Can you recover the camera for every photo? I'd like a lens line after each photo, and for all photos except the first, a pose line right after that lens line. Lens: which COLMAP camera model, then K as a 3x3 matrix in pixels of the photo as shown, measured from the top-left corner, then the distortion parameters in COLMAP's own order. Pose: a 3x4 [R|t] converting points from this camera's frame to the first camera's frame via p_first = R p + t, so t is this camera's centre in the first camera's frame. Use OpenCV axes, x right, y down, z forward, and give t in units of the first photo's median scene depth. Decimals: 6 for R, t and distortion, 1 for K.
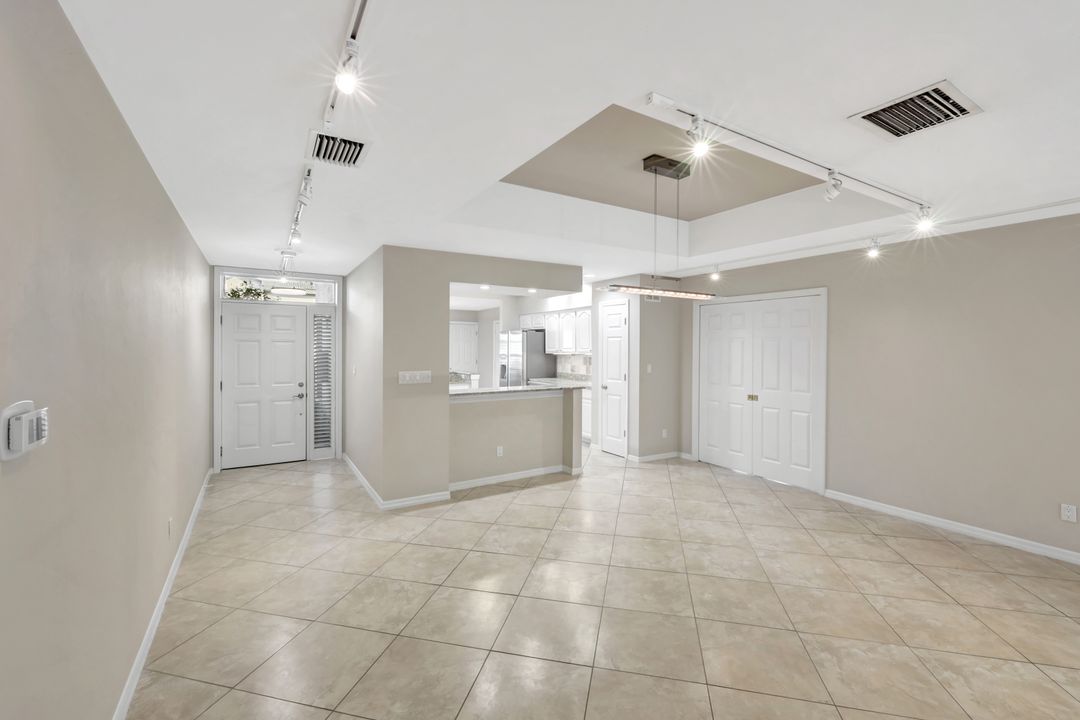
lens RADIAL K [[458.8, 0, 536.7], [0, 458.8, 347.7], [0, 0, 1]] dist [0.000692, 0.000120]
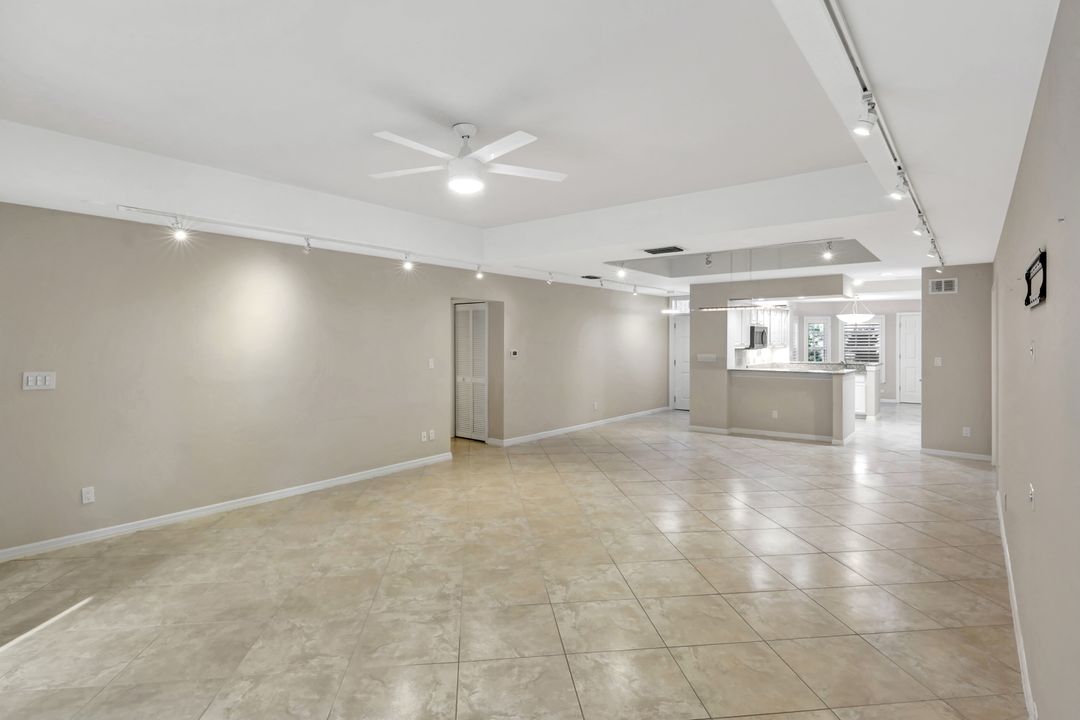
lens RADIAL K [[547.2, 0, 537.2], [0, 547.2, 339.8], [0, 0, 1]] dist [-0.002259, 0.000538]
pose [[0.340168, -0.002219, -0.940362, 1.049273], [-0.002669, 0.999991, -0.003325, 0.003543], [0.940361, 0.003641, 0.340159, -0.214853]]
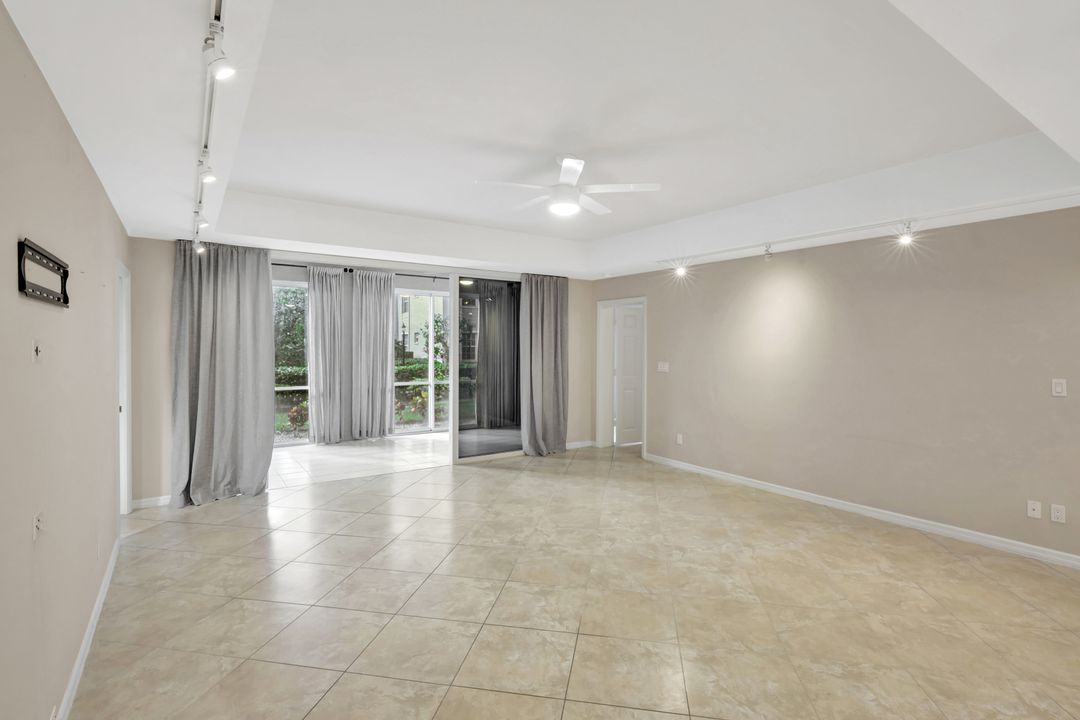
lens RADIAL K [[514.6, 0, 539.8], [0, 514.6, 347.4], [0, 0, 1]] dist [-0.002119, -0.000303]
pose [[-0.998757, -0.006888, -0.049372, 0.555969], [-0.007421, 0.999916, 0.010605, 0.001574], [0.049295, 0.010958, -0.998724, 0.515811]]
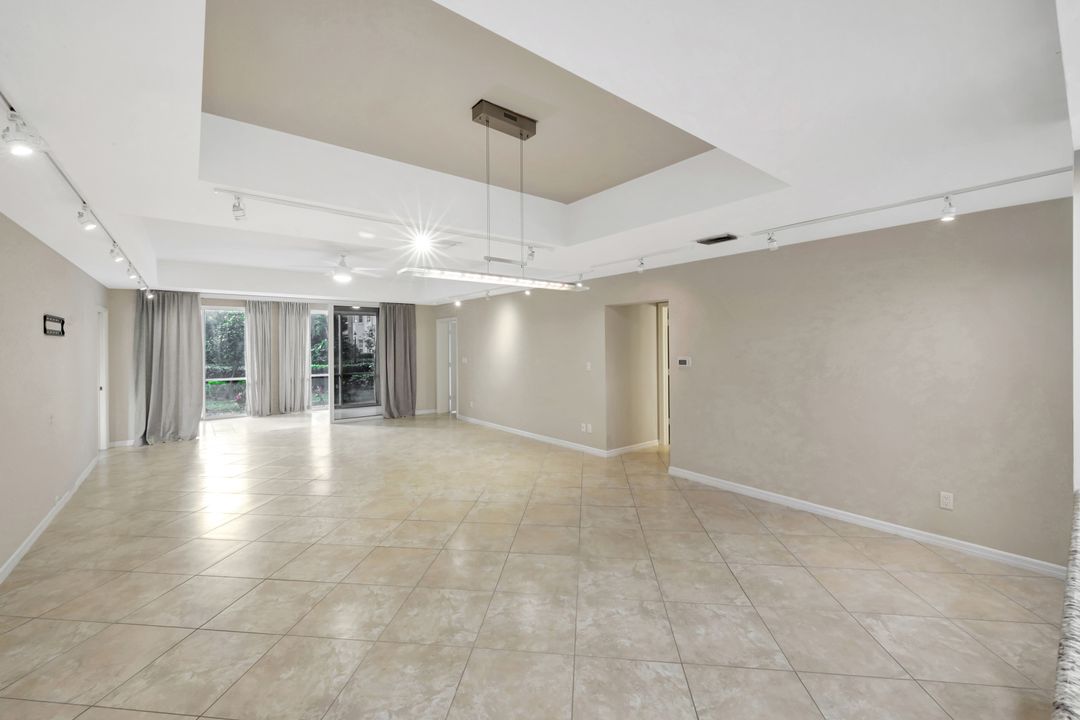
lens RADIAL K [[436.8, 0, 538.5], [0, 436.8, 344.2], [0, 0, 1]] dist [-0.001346, 0.000027]
pose [[-0.992755, 0.003949, -0.120088, 0.173534], [0.003766, 0.999991, 0.001752, -0.005051], [0.120093, 0.001287, -0.992762, 0.953989]]
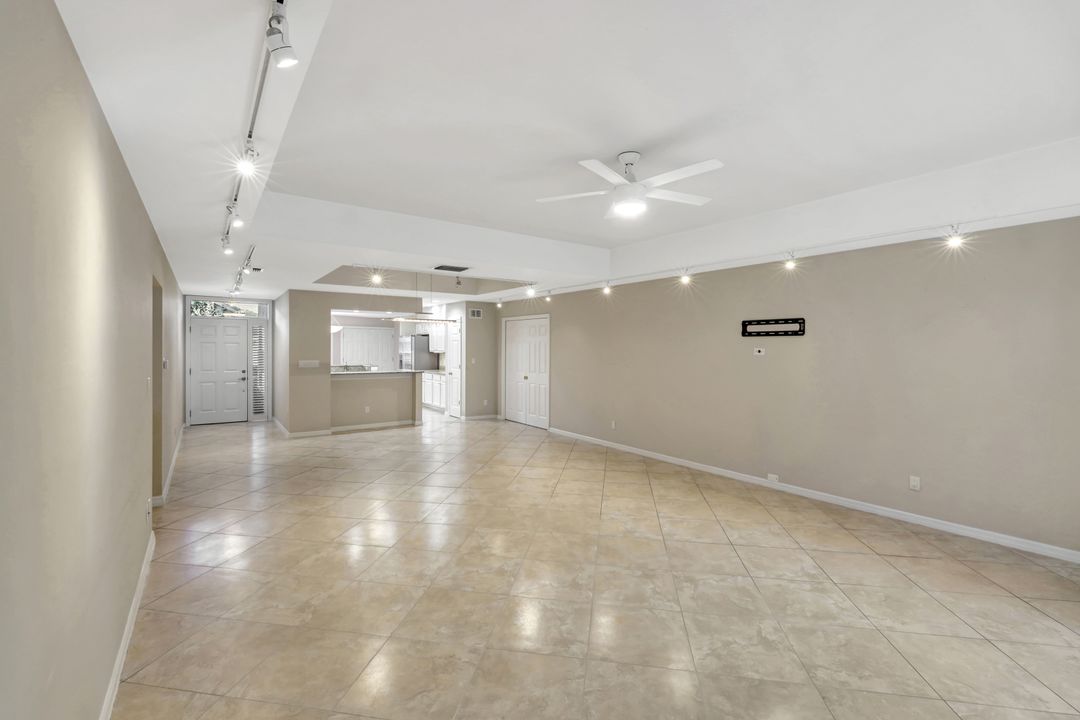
lens RADIAL K [[469.8, 0, 541.0], [0, 469.8, 351.6], [0, 0, 1]] dist [-0.003407, -0.000283]
pose [[0.997448, 0.002120, 0.071371, 0.358348], [-0.002391, 0.999990, 0.003710, 0.005947], [-0.071363, -0.003872, 0.997443, -0.622568]]
